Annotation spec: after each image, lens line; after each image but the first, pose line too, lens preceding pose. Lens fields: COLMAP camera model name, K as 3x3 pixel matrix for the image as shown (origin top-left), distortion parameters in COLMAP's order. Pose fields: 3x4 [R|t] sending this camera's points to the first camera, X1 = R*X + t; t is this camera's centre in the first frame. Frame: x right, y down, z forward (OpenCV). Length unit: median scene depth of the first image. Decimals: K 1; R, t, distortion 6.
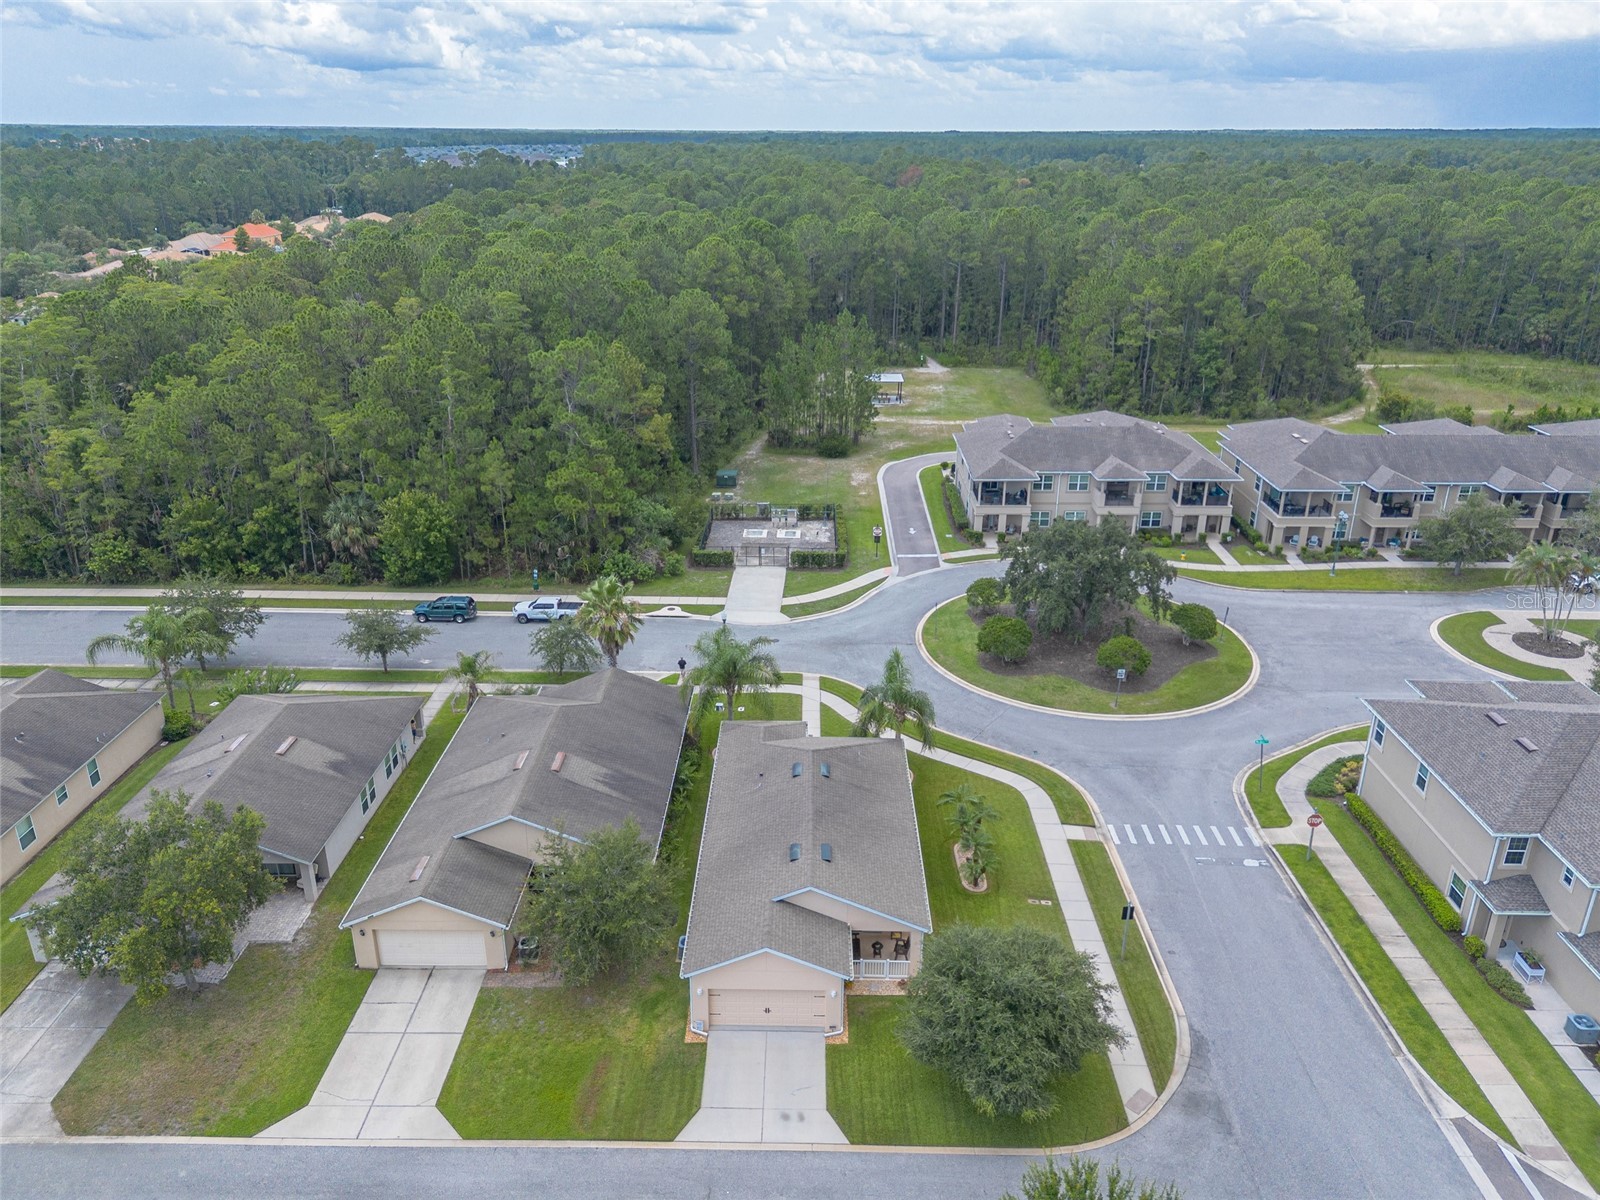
lens RADIAL K [[1154.0, 0, 800.0], [0, 1154.0, 600.0], [0, 0, 1]] dist [0.068472, -0.053640]
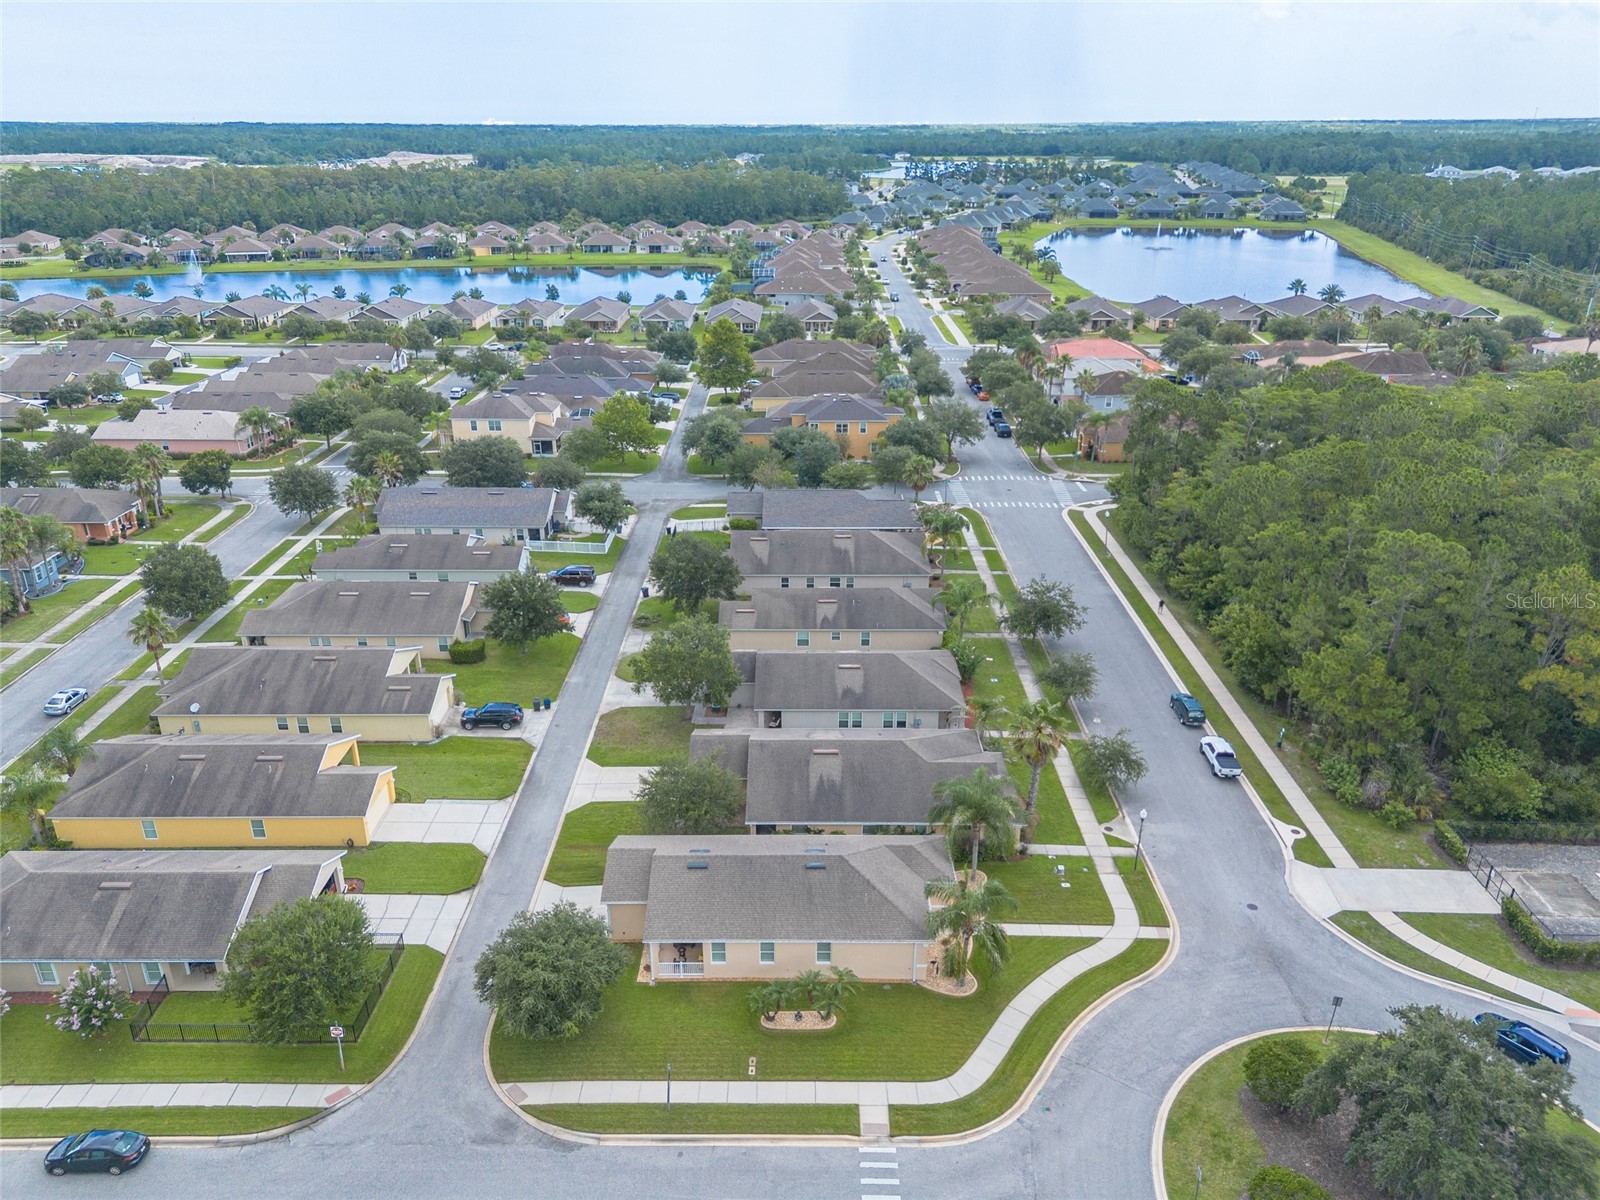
lens RADIAL K [[1138.7, 0, 796.7], [0, 1138.7, 607.8], [0, 0, 1]] dist [0.086069, -0.091209]
pose [[0.009149, 0.387630, -0.921770, 0.621888], [-0.373061, 0.856577, 0.356512, -0.305381], [0.927762, 0.340615, 0.152447, 0.436210]]
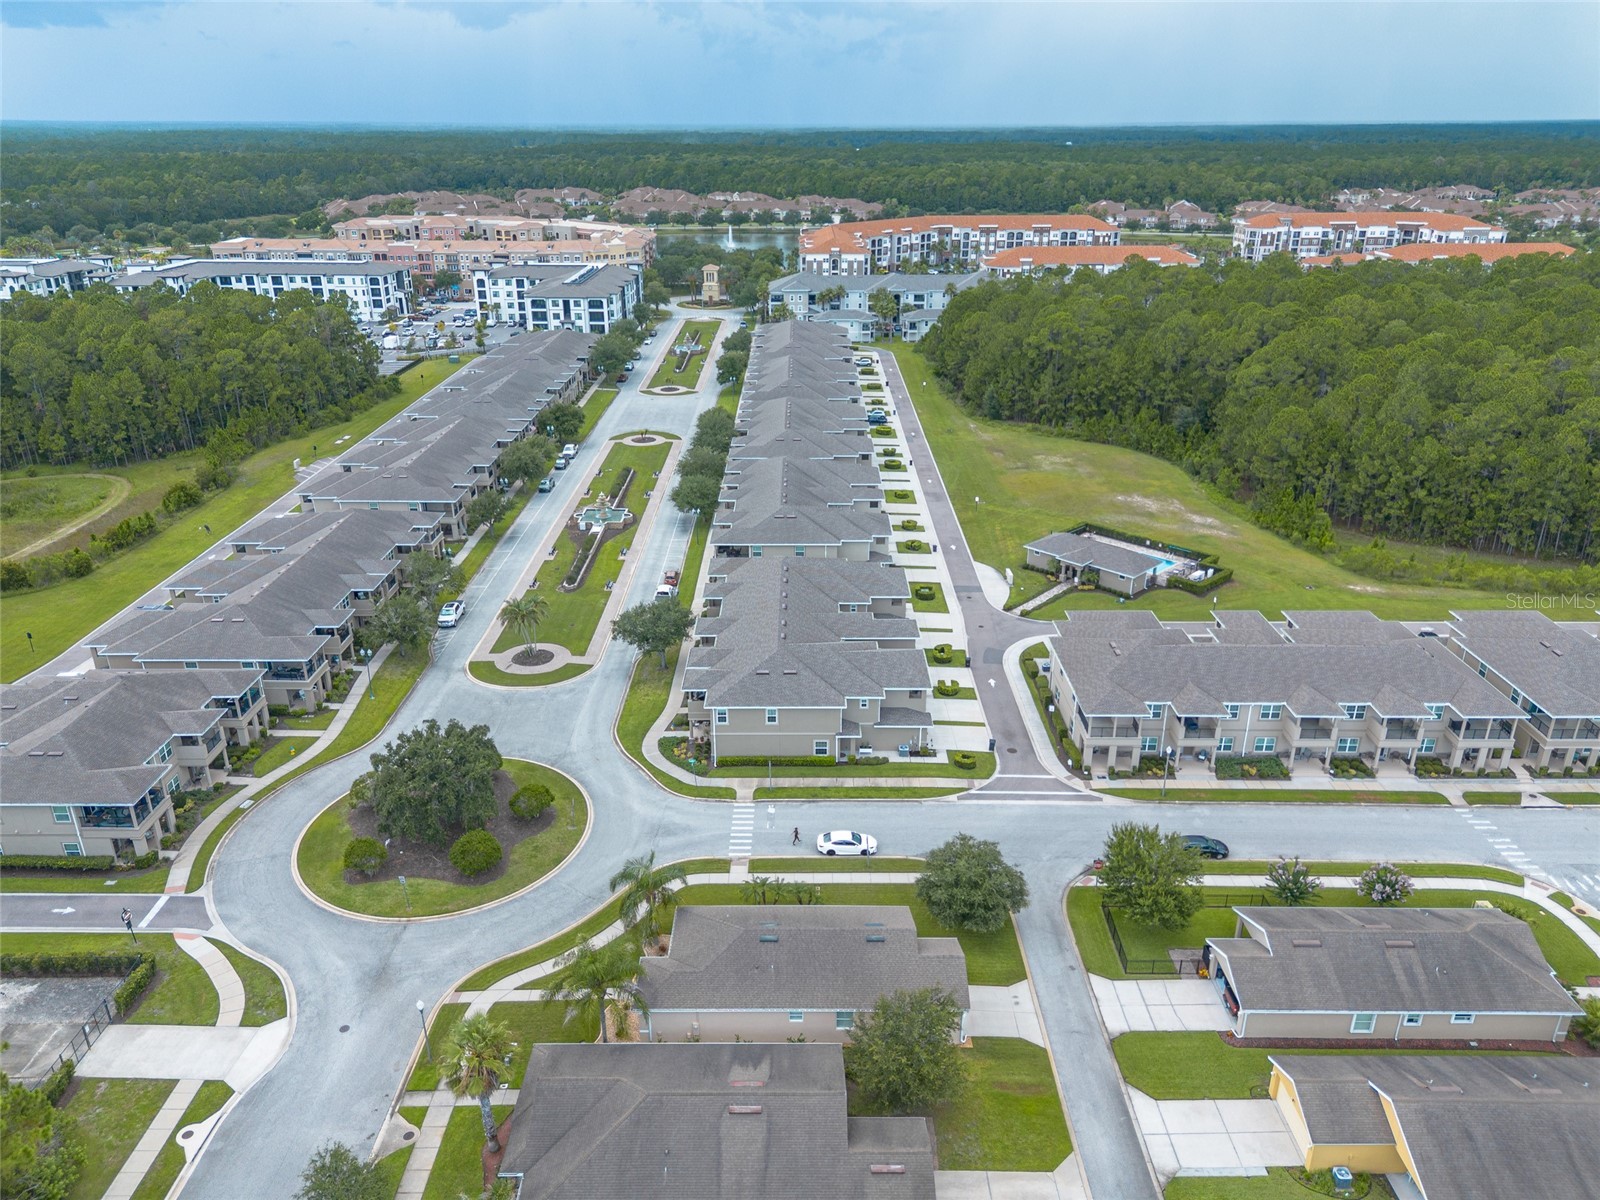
lens RADIAL K [[1133.3, 0, 796.8], [0, 1133.3, 604.3], [0, 0, 1]] dist [0.094422, -0.113652]
pose [[-0.011490, -0.390575, 0.920500, -0.652073], [0.374906, 0.851725, 0.366073, -0.397911], [-0.926992, 0.349307, 0.136642, 0.403558]]
